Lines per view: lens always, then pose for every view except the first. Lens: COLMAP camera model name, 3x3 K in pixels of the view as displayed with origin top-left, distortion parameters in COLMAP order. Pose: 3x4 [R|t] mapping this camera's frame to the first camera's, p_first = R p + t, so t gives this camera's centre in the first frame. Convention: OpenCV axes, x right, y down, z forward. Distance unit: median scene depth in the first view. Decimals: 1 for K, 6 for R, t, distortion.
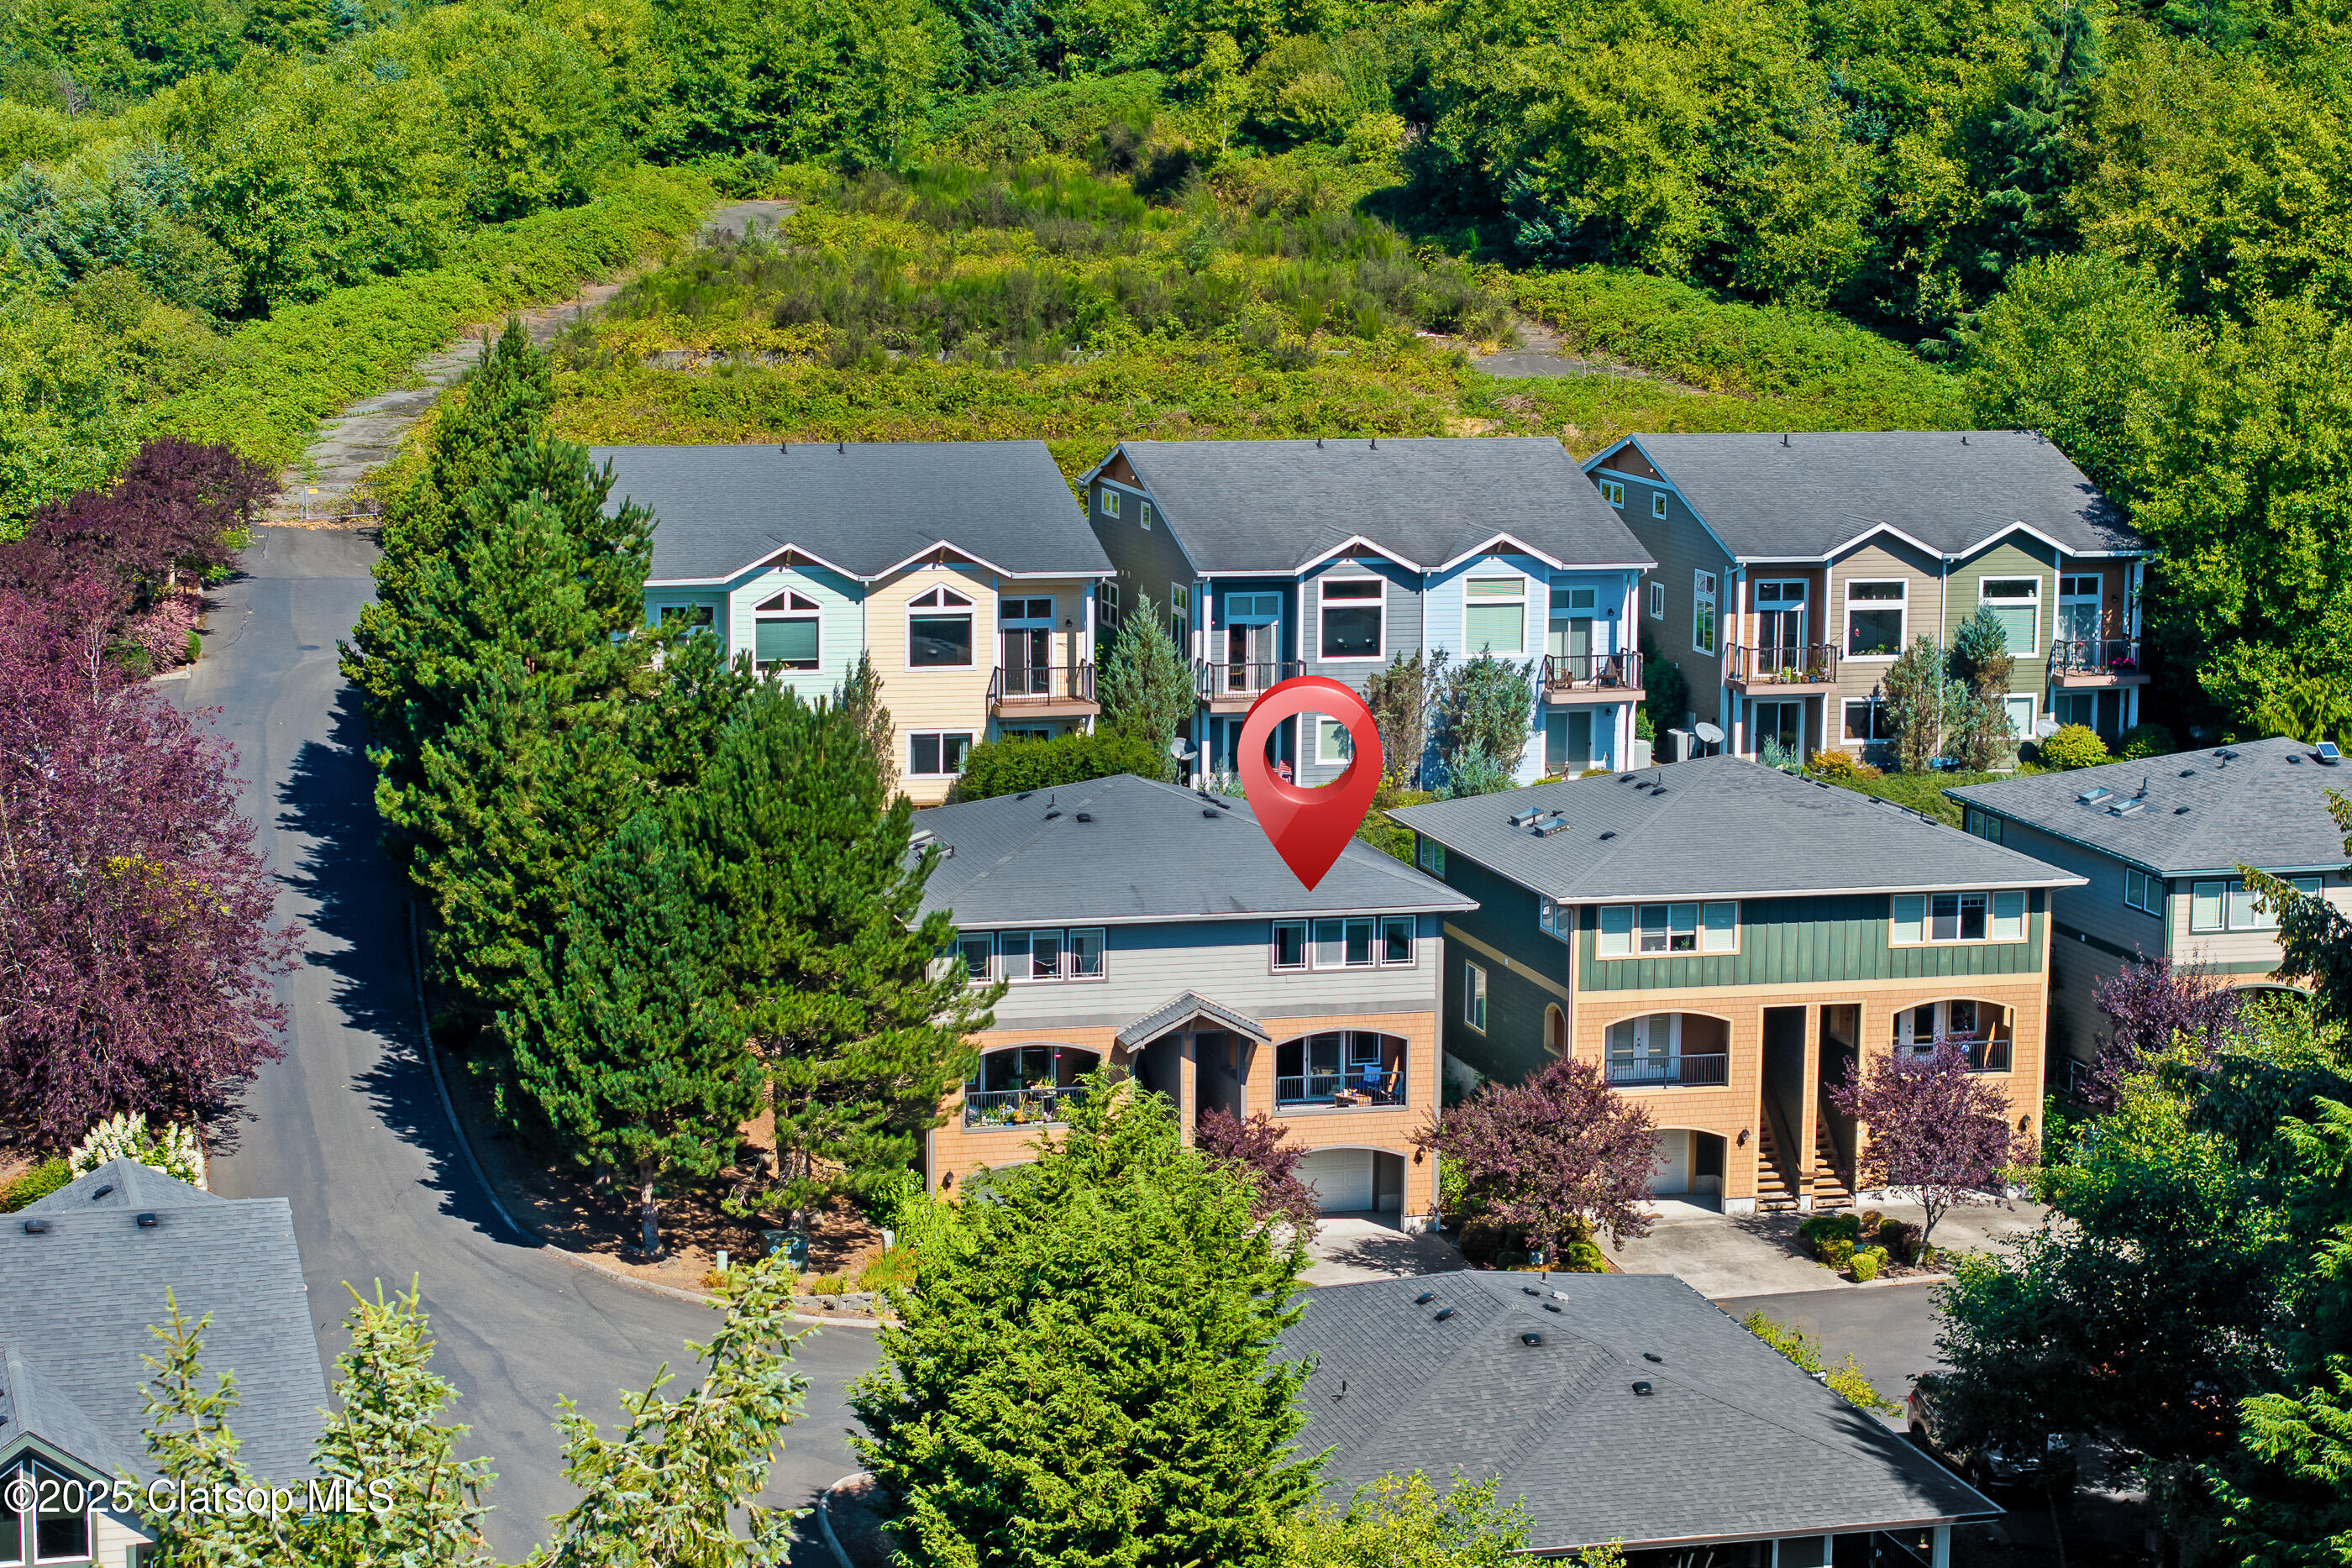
lens RADIAL K [[4425.9, 0, 1176.0], [0, 4425.9, 784.0], [0, 0, 1]] dist [-0.105863, 0.281680]
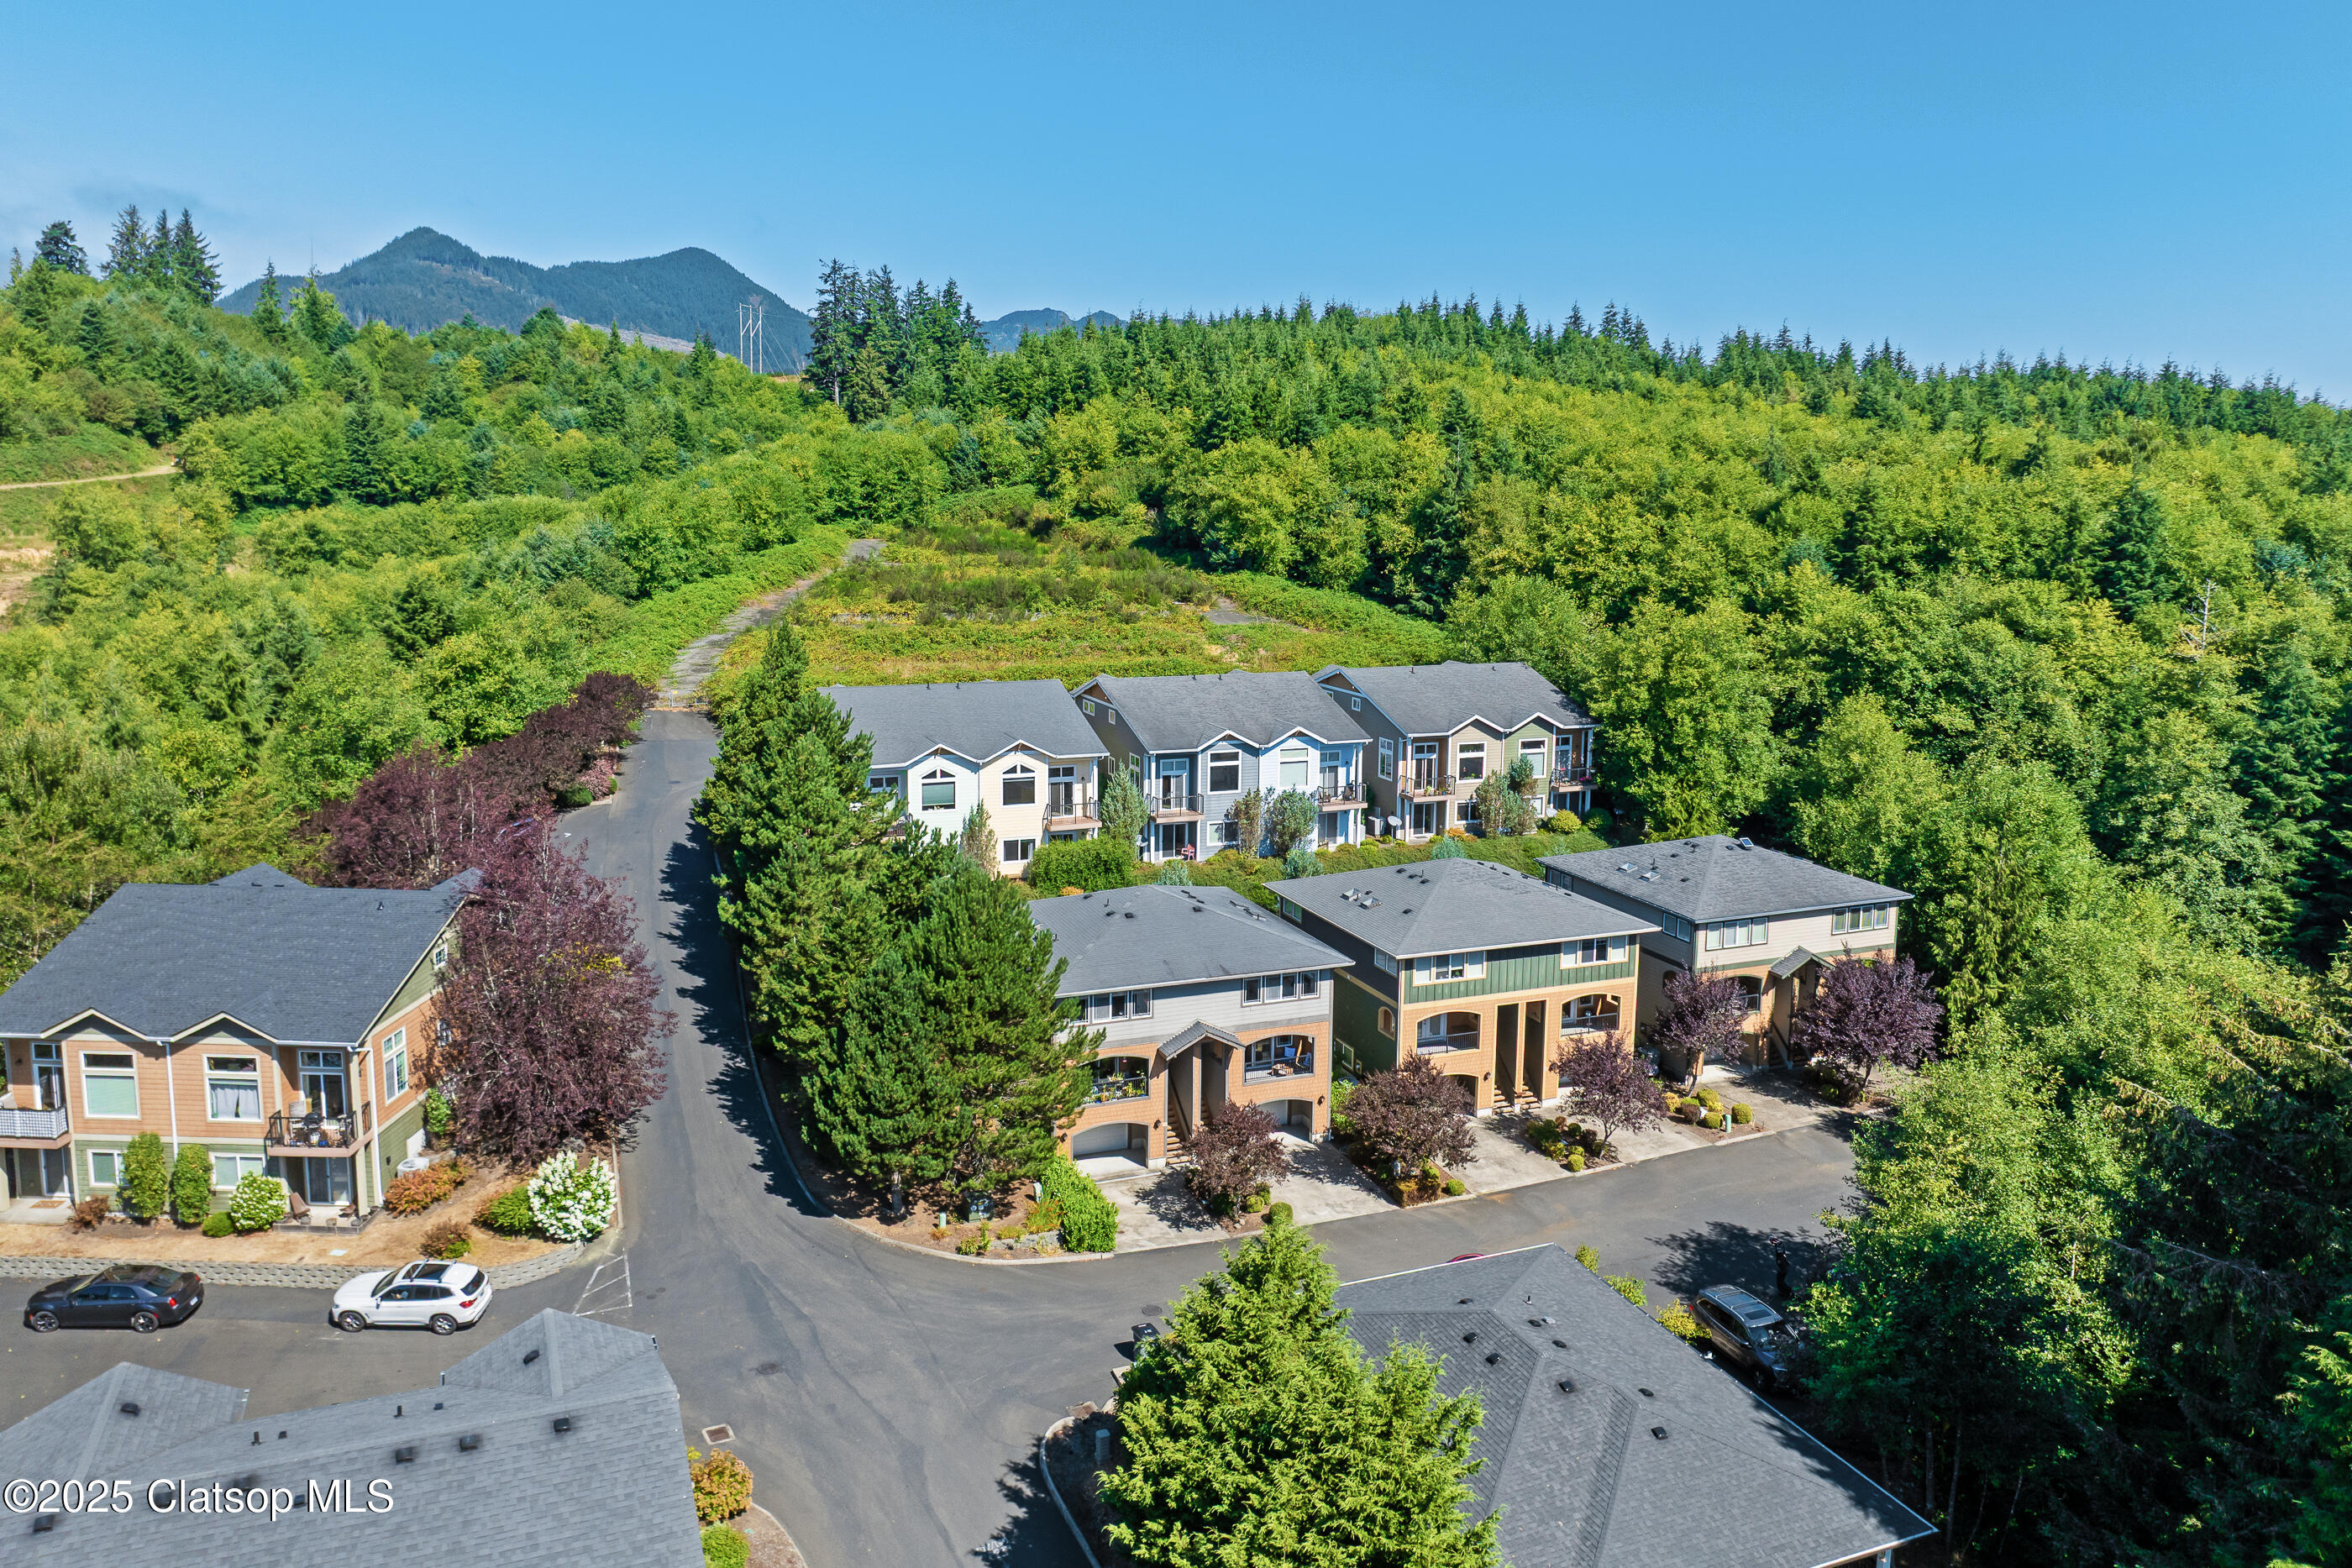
lens RADIAL K [[1591.0, 0, 1185.4], [0, 1591.0, 697.2], [0, 0, 1]] dist [0.000078, -0.077191]
pose [[0.992673, -0.013220, 0.120105, -0.062071], [0.016192, 0.999586, -0.023804, -0.054069], [-0.119740, 0.025574, 0.992476, 0.301671]]
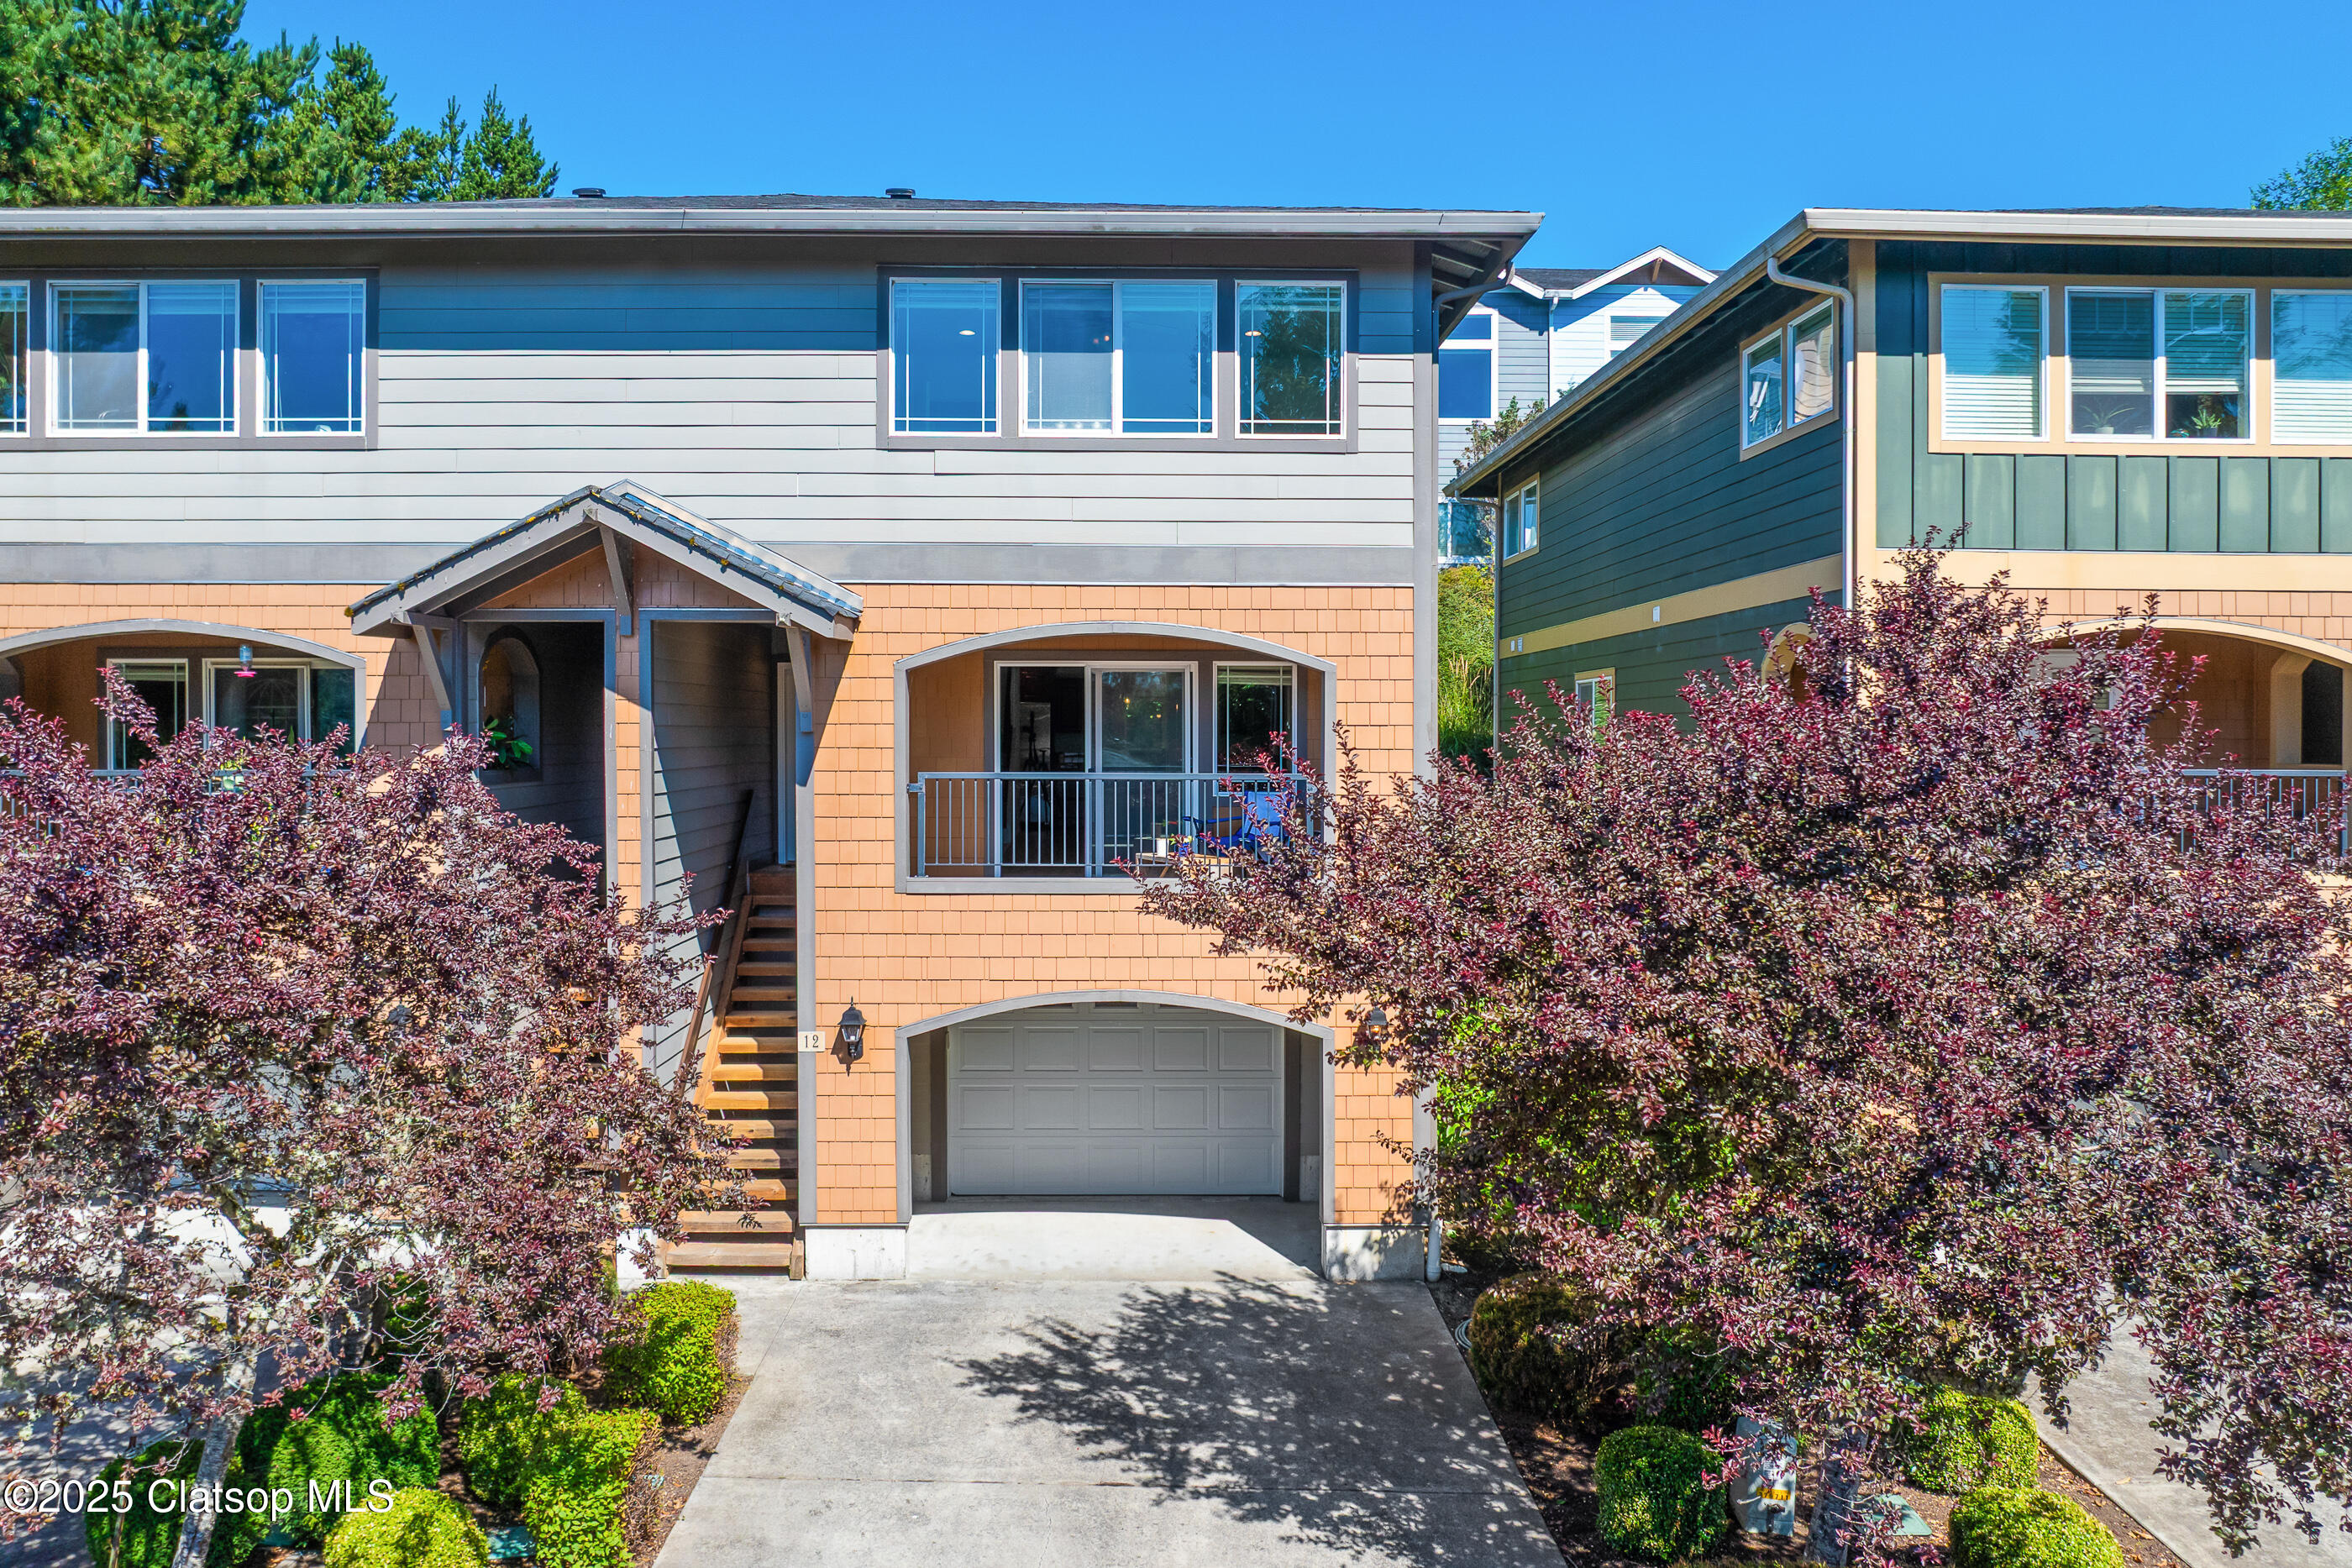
lens RADIAL K [[1654.2, 0, 1139.5], [0, 1654.2, 747.6], [0, 0, 1]] dist [-0.029847, -0.000938]
pose [[0.969841, -0.002184, -0.243728, 0.056862], [-0.030974, 0.990748, -0.132130, 0.066047], [0.241761, 0.135695, 0.960801, 0.729437]]
